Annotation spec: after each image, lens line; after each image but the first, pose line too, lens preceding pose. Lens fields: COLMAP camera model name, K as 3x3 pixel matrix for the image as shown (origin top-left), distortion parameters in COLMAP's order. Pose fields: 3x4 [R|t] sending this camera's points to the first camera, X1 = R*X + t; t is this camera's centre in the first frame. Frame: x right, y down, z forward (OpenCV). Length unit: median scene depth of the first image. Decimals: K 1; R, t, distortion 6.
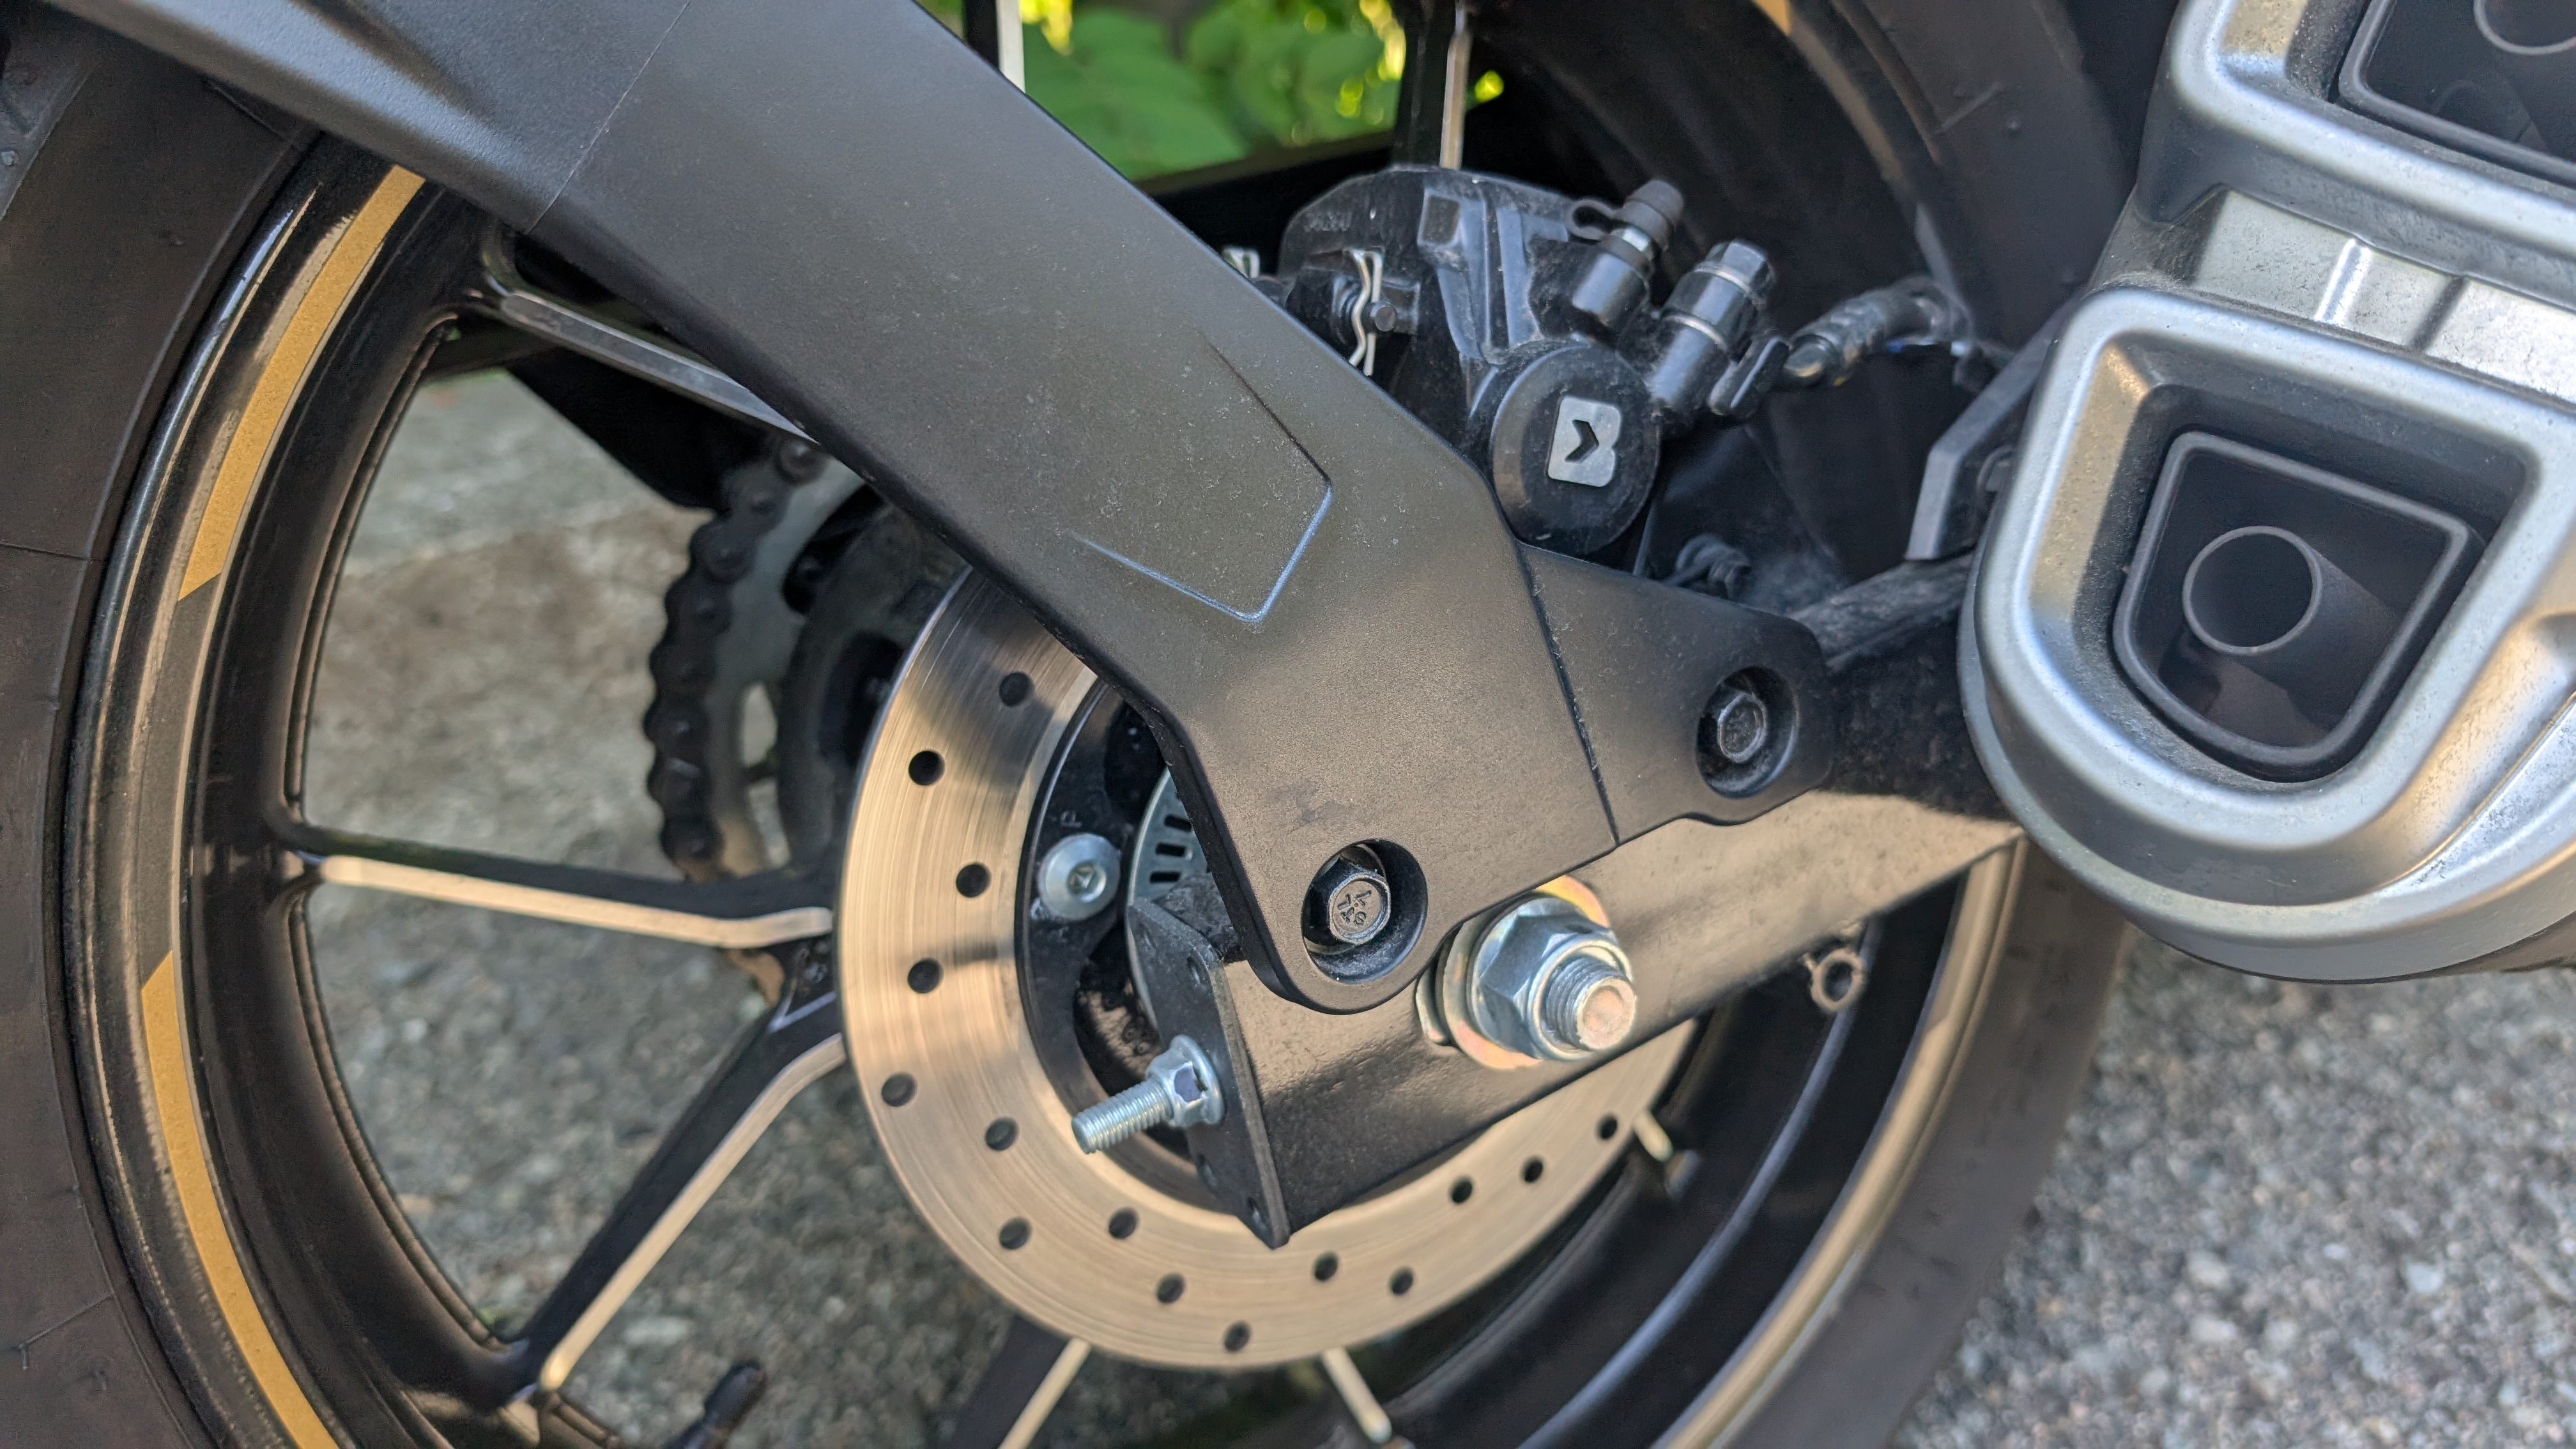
lens RADIAL K [[1802.5, 0, 1271.2], [0, 1802.5, 759.8], [0, 0, 1]] dist [-0.000124, -0.003401]
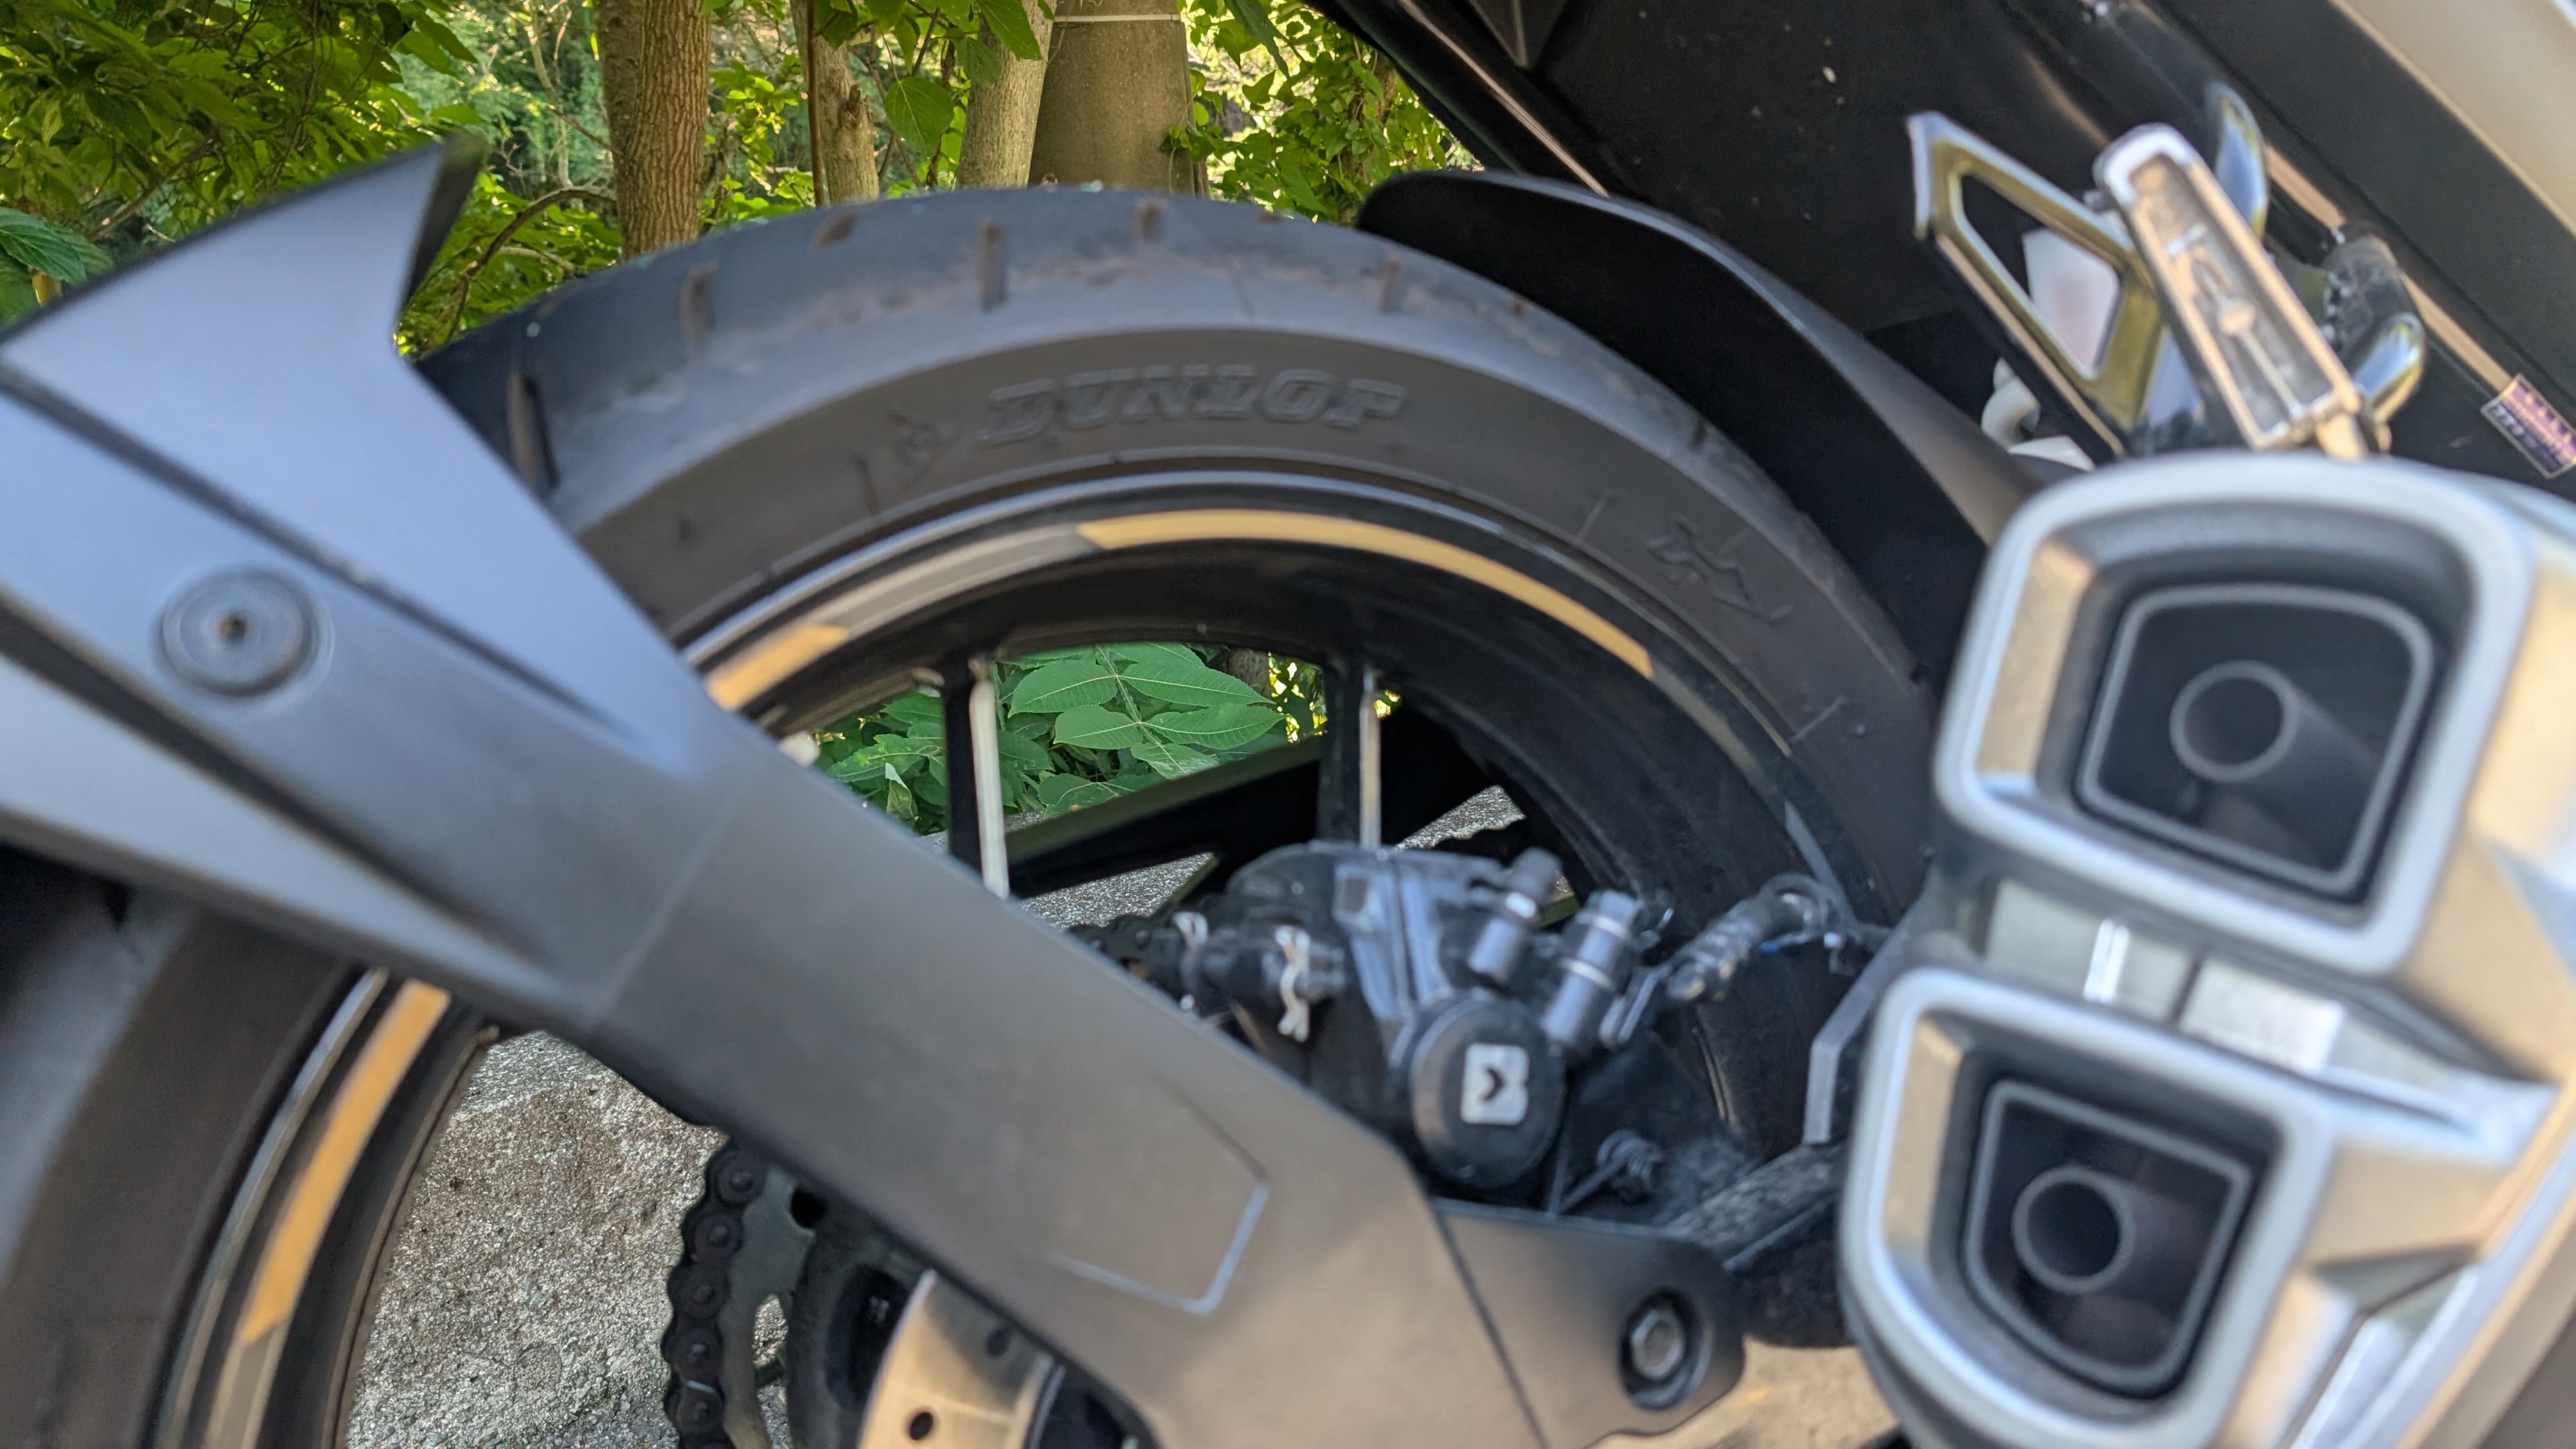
lens RADIAL K [[1802.5, 0, 1271.2], [0, 1802.5, 759.8], [0, 0, 1]] dist [-0.000124, -0.003401]
pose [[0.997799, -0.066301, -0.000988, 0.047414], [0.064645, 0.975973, -0.208082, -0.145725], [0.014760, 0.207560, 0.978111, -0.149515]]
